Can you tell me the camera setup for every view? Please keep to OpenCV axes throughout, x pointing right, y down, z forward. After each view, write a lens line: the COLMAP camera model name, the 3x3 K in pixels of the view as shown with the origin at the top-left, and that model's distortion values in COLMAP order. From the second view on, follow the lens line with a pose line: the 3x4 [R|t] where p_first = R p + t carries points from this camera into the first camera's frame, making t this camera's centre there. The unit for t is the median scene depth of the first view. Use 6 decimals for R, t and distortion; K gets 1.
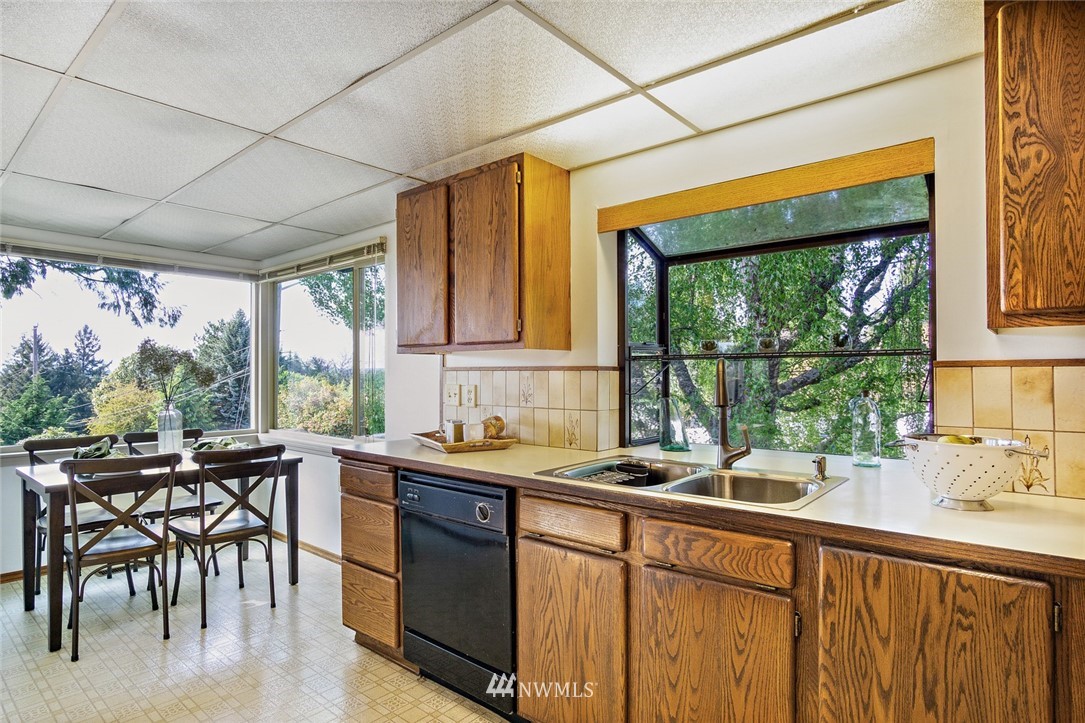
lens RADIAL K [[584.9, 0, 523.7], [0, 584.9, 364.6], [0, 0, 1]] dist [-0.034618, 0.005057]
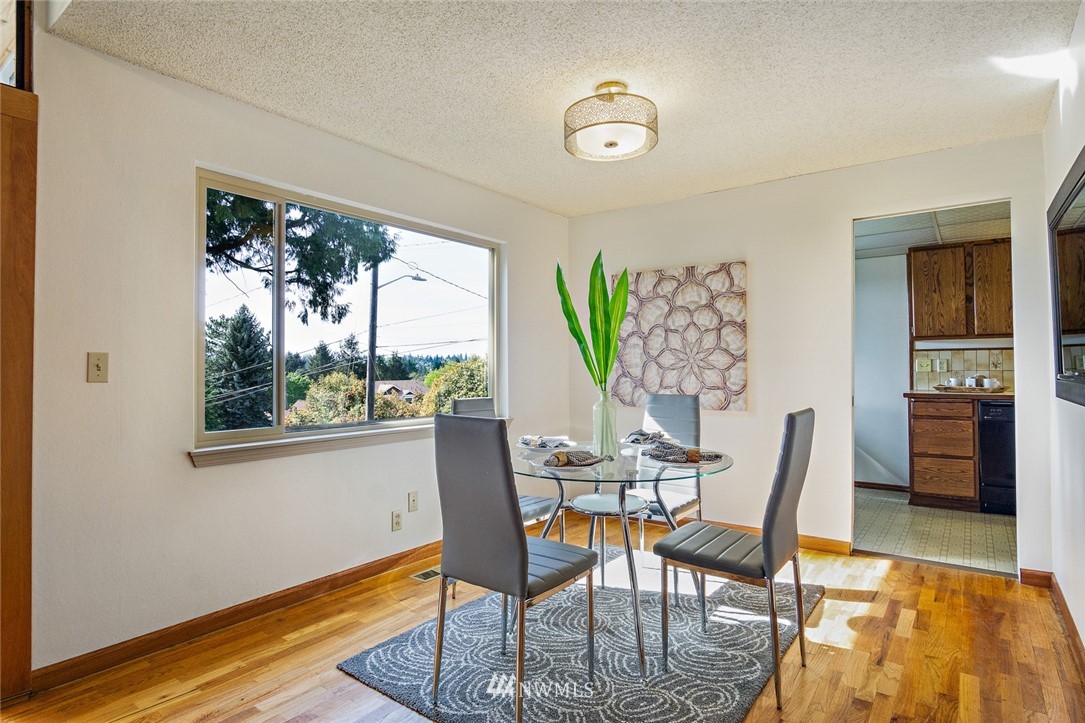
lens RADIAL K [[584.9, 0, 528.2], [0, 584.9, 356.2], [0, 0, 1]] dist [-0.034618, 0.005057]
pose [[0.997009, -0.002009, 0.077255, -1.470185], [0.002625, 0.999966, -0.007876, 0.036871], [-0.077236, 0.008056, 0.996980, -0.604246]]
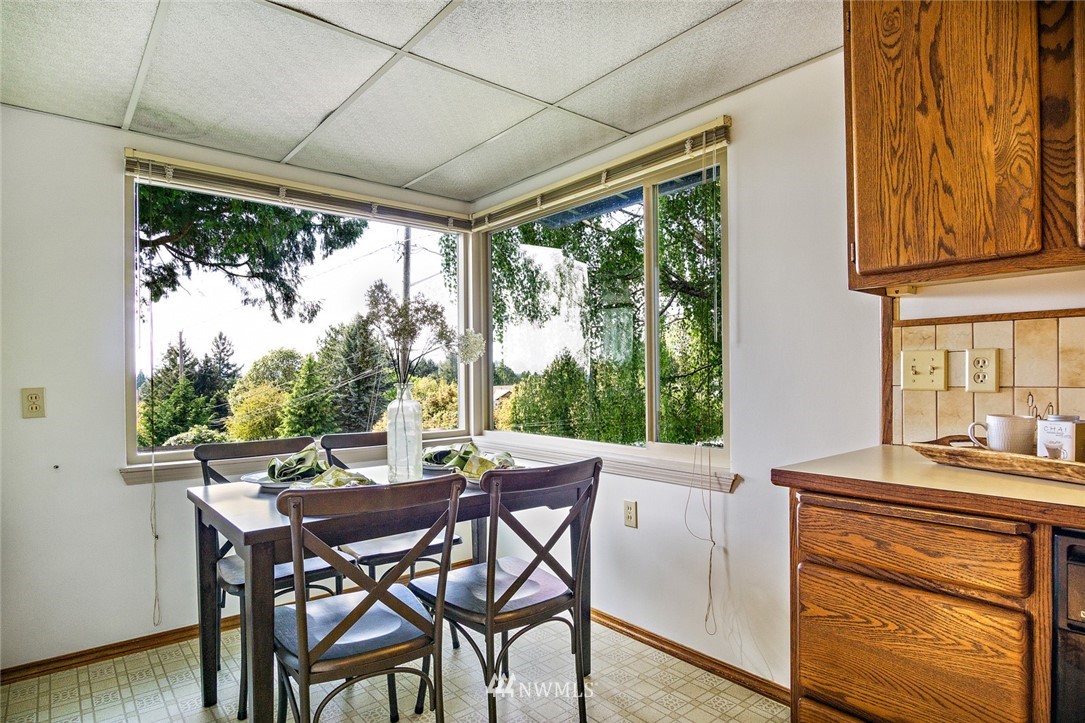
lens RADIAL K [[584.9, 0, 525.2], [0, 584.9, 378.5], [0, 0, 1]] dist [-0.034618, 0.005057]
pose [[0.985873, -0.005123, -0.167415, -0.417898], [0.008837, 0.999731, 0.021445, 0.047520], [0.167260, -0.022622, 0.985653, 0.437114]]
